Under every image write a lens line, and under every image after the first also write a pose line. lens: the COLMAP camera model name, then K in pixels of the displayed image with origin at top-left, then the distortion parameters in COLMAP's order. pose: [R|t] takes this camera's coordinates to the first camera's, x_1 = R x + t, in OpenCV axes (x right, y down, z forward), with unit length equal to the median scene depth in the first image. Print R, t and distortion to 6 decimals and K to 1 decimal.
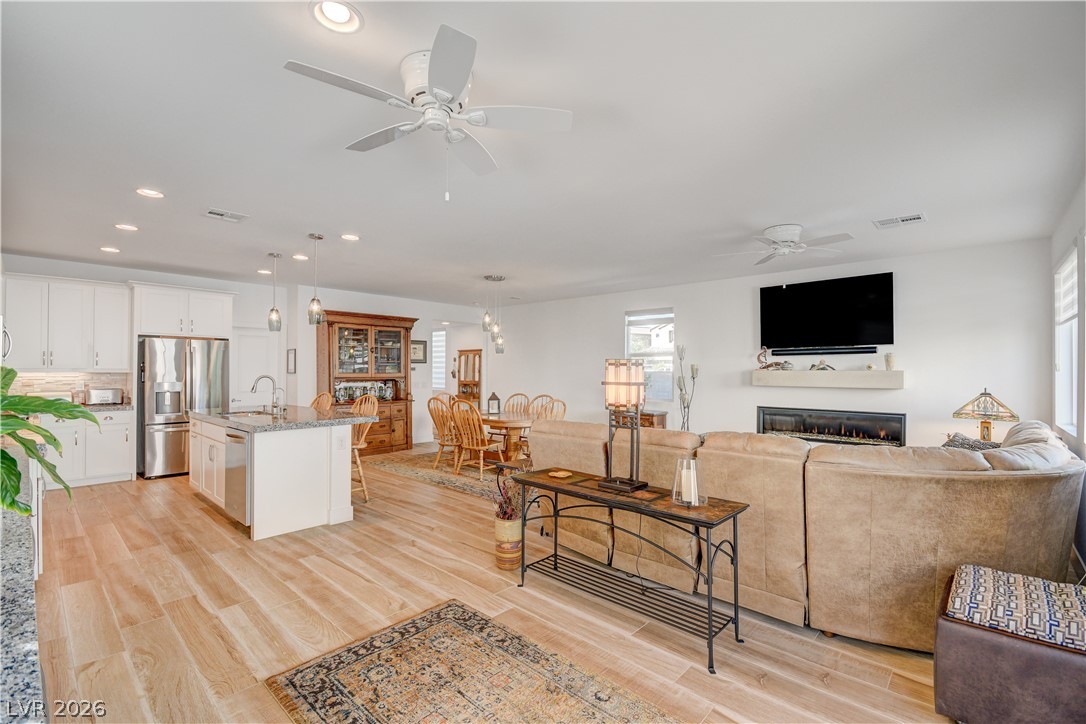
lens RADIAL K [[473.7, 0, 542.1], [0, 473.7, 367.8], [0, 0, 1]] dist [0.001445, -0.008144]
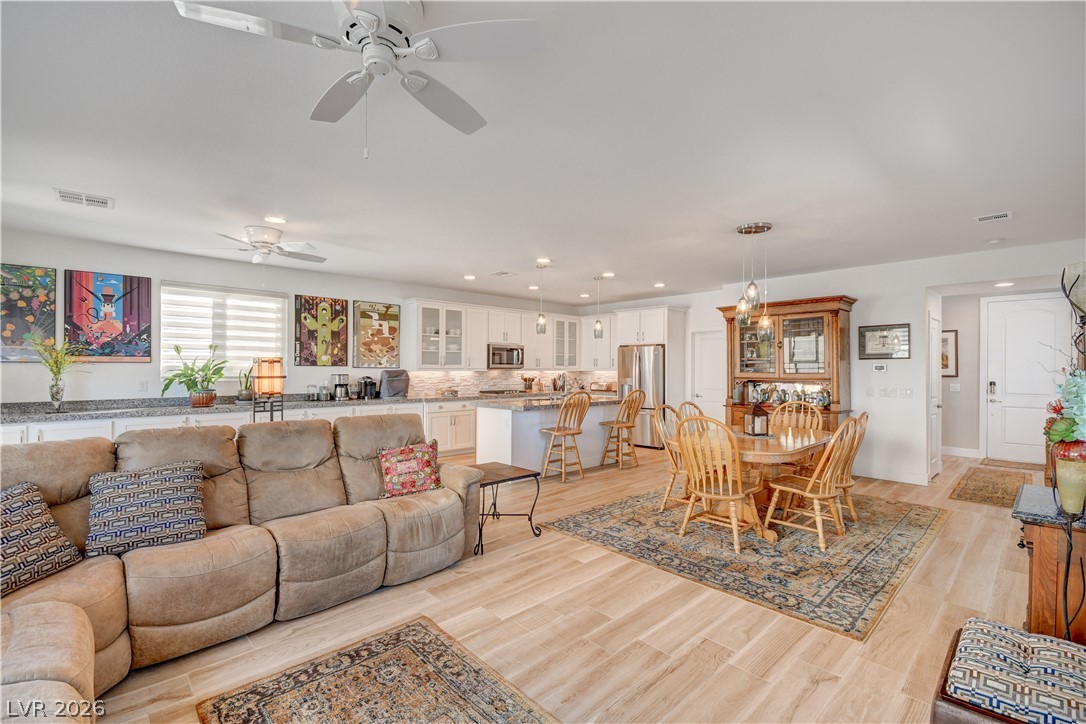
lens RADIAL K [[473.7, 0, 538.8], [0, 473.7, 367.9], [0, 0, 1]] dist [0.001445, -0.008144]
pose [[-0.074928, -0.005827, -0.997172, 0.648995], [0.001076, 0.999982, -0.005924, 0.008693], [0.997188, -0.001516, -0.074920, 0.851479]]
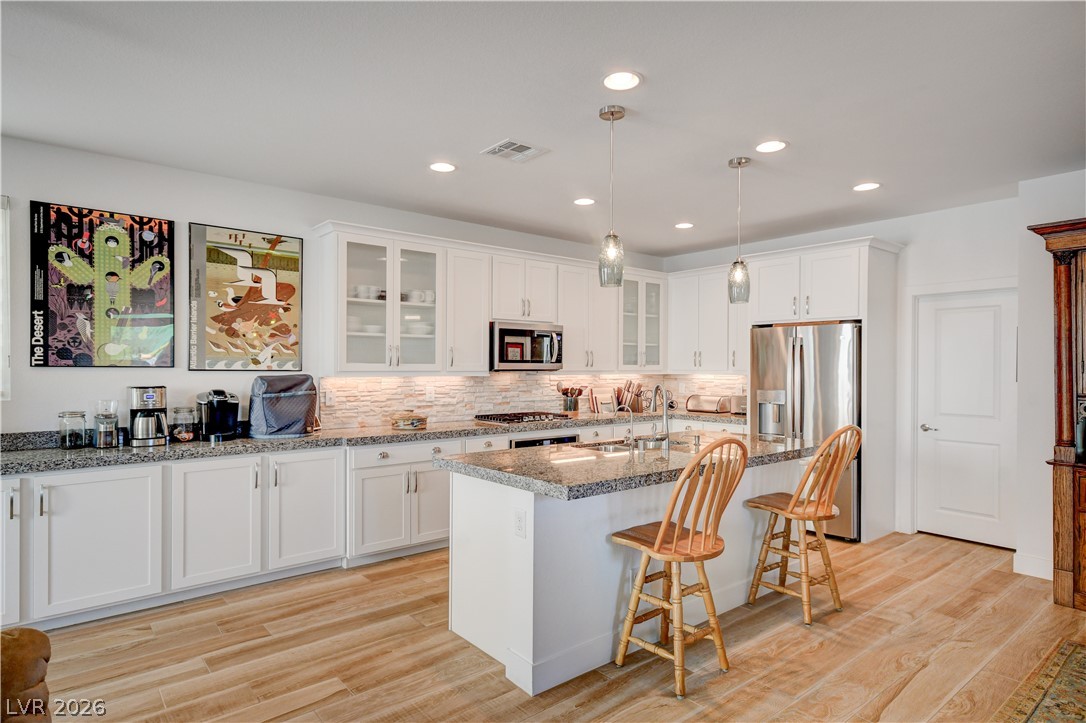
lens RADIAL K [[599.3, 0, 538.5], [0, 599.3, 368.4], [0, 0, 1]] dist [0.013679, 0.004484]
pose [[-0.139029, -0.000218, -0.990288, 0.135212], [0.000660, 1.000000, -0.000313, -0.001431], [0.990288, -0.000697, -0.139029, 0.789740]]
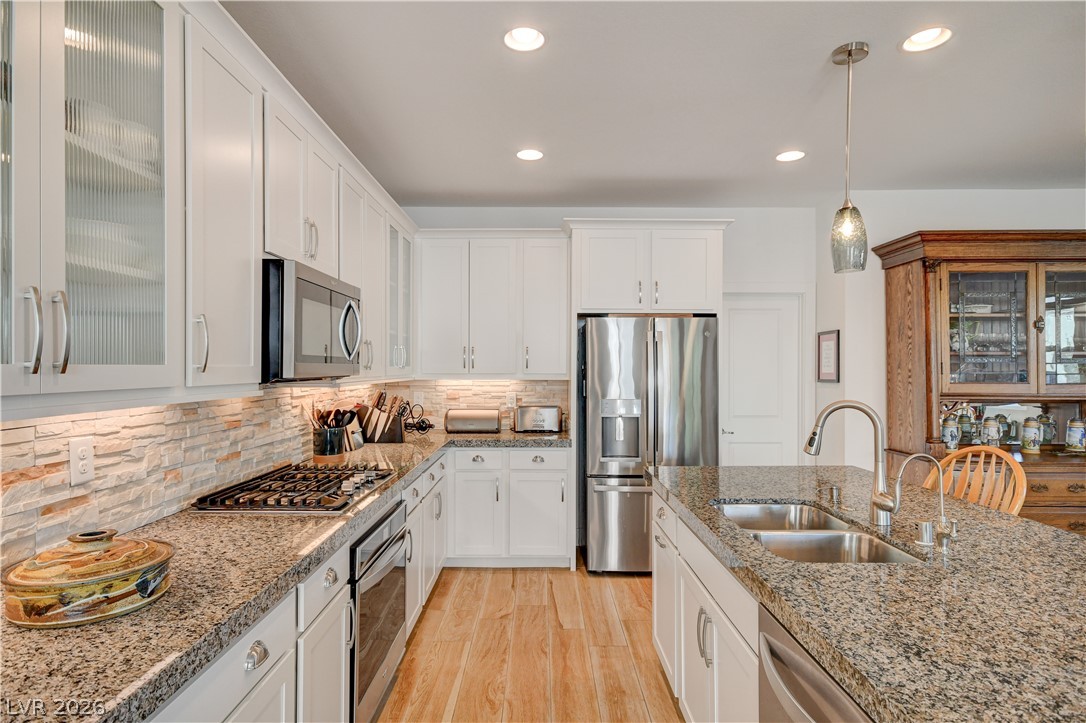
lens RADIAL K [[599.3, 0, 545.9], [0, 599.3, 365.3], [0, 0, 1]] dist [0.013679, 0.004484]
pose [[0.680146, -0.005215, -0.733058, -0.354676], [0.004624, 0.999985, -0.002824, -0.006170], [0.733062, -0.001469, 0.680160, 0.482059]]
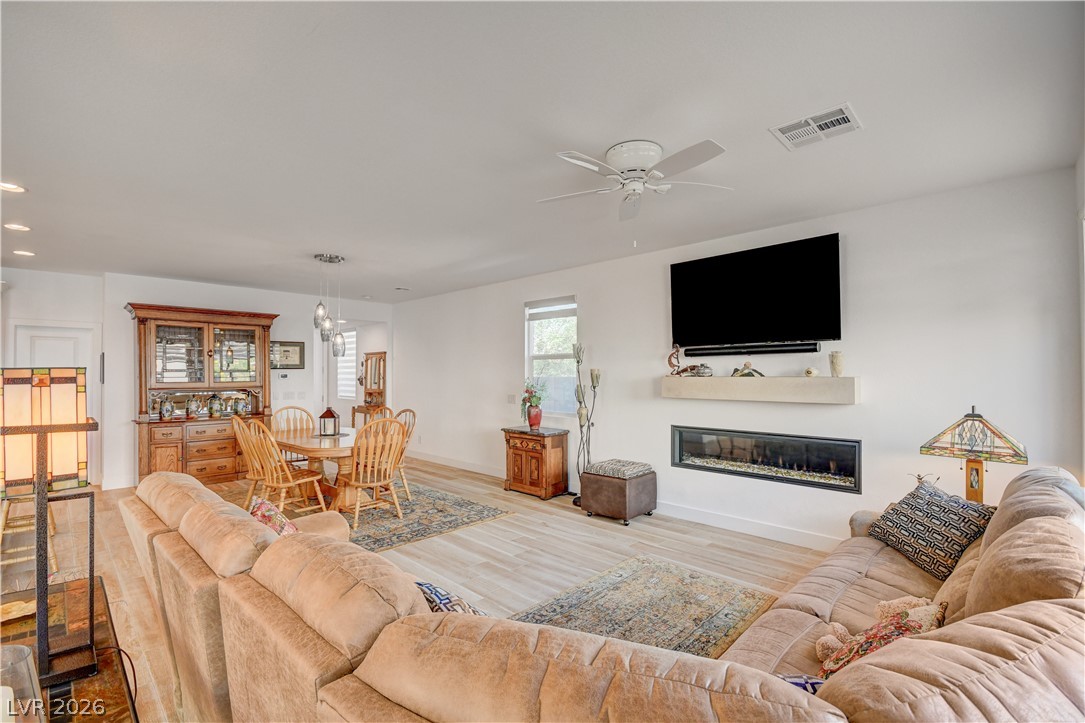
lens RADIAL K [[473.2, 0, 542.6], [0, 473.2, 366.8], [0, 0, 1]] dist [0.001445, -0.008144]
pose [[0.999772, -0.007193, -0.020122, 0.291509], [0.007039, 0.999946, -0.007707, -0.006318], [0.020176, 0.007563, 0.999768, 0.277245]]
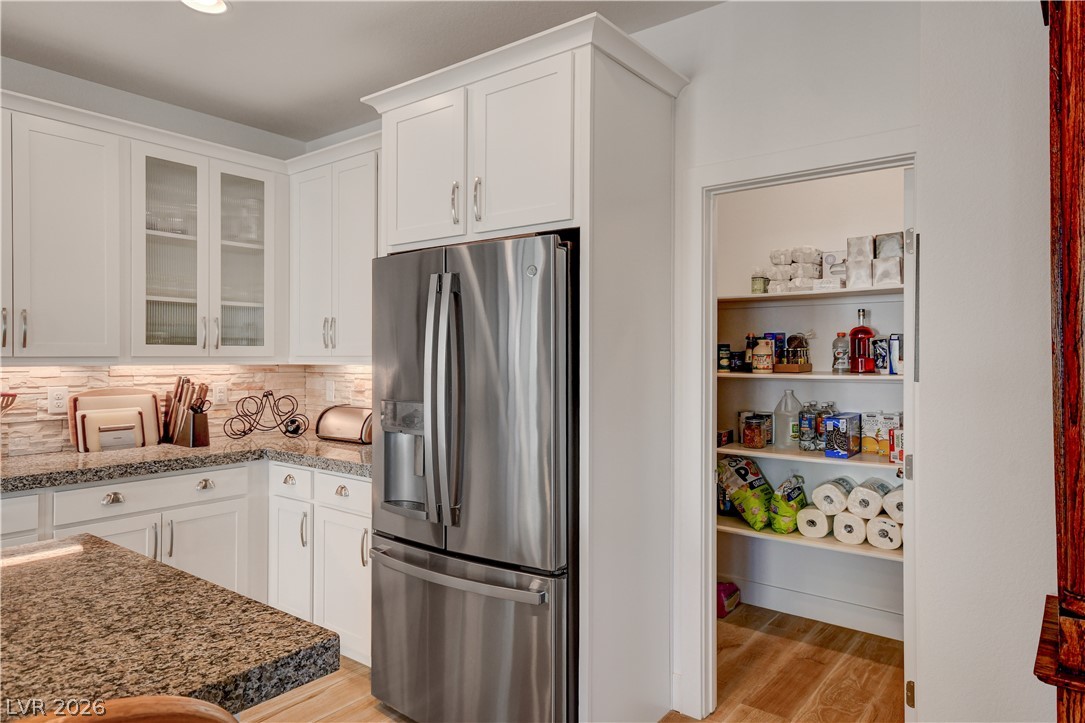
lens RADIAL K [[686.6, 0, 532.7], [0, 686.6, 354.4], [0, 0, 1]] dist [0.005531, 0.000353]
pose [[0.074059, -0.005815, -0.997237, -0.358102], [0.004089, 0.999976, -0.005527, 0.004349], [0.997245, -0.003669, 0.074081, 1.056594]]
